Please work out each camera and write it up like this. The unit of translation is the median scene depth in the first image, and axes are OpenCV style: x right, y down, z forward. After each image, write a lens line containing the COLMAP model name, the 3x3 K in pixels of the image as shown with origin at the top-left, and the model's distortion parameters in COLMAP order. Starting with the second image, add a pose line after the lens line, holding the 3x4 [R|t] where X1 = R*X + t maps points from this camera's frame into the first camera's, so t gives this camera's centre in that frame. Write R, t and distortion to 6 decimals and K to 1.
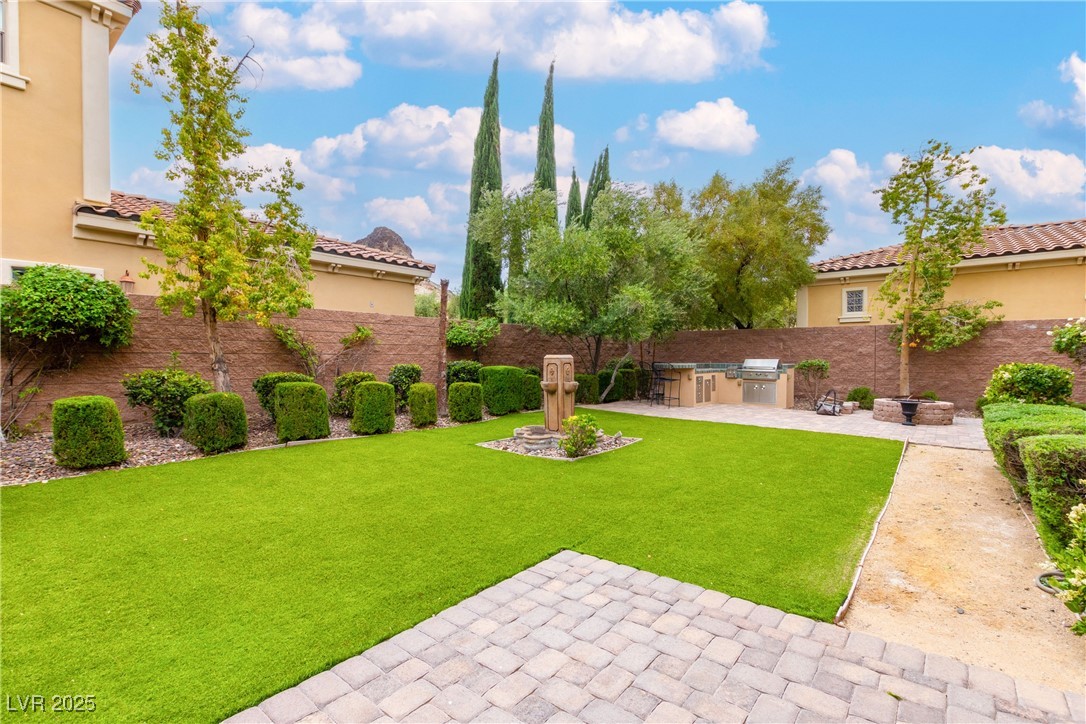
lens RADIAL K [[497.3, 0, 548.8], [0, 497.3, 359.8], [0, 0, 1]] dist [0.000953, -0.002515]
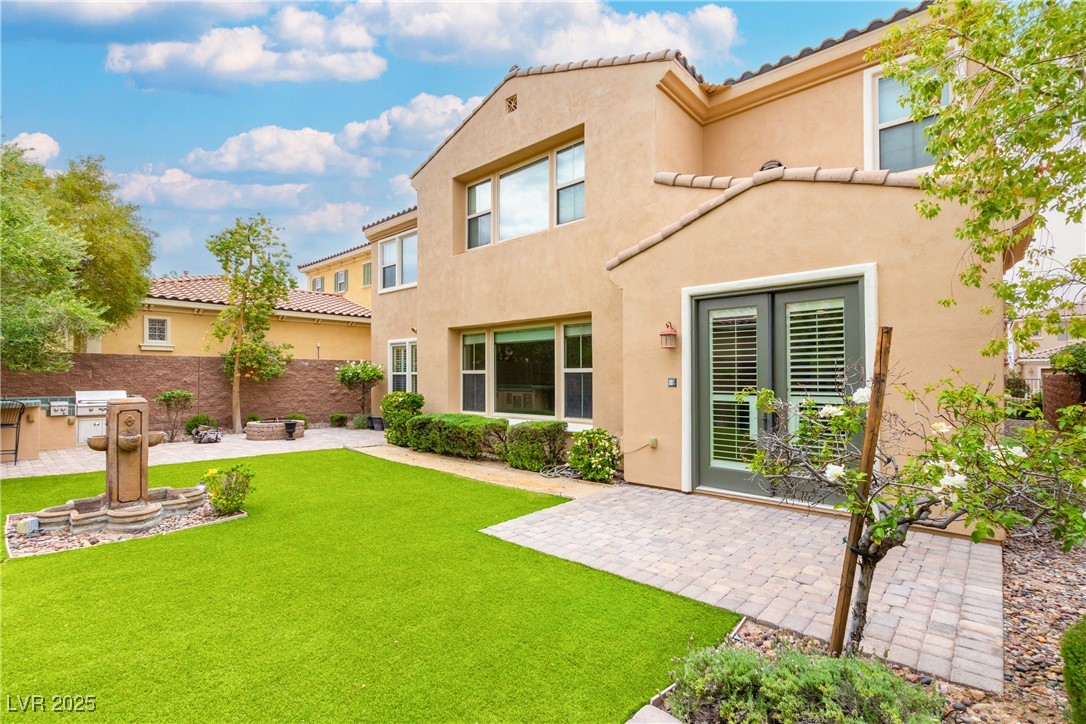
lens RADIAL K [[497.3, 0, 548.3], [0, 497.3, 367.5], [0, 0, 1]] dist [0.000953, -0.002515]
pose [[0.051865, 0.015806, 0.998529, -0.938092], [0.006458, 0.999849, -0.016162, -0.055888], [-0.998633, 0.007287, 0.051755, 0.450129]]
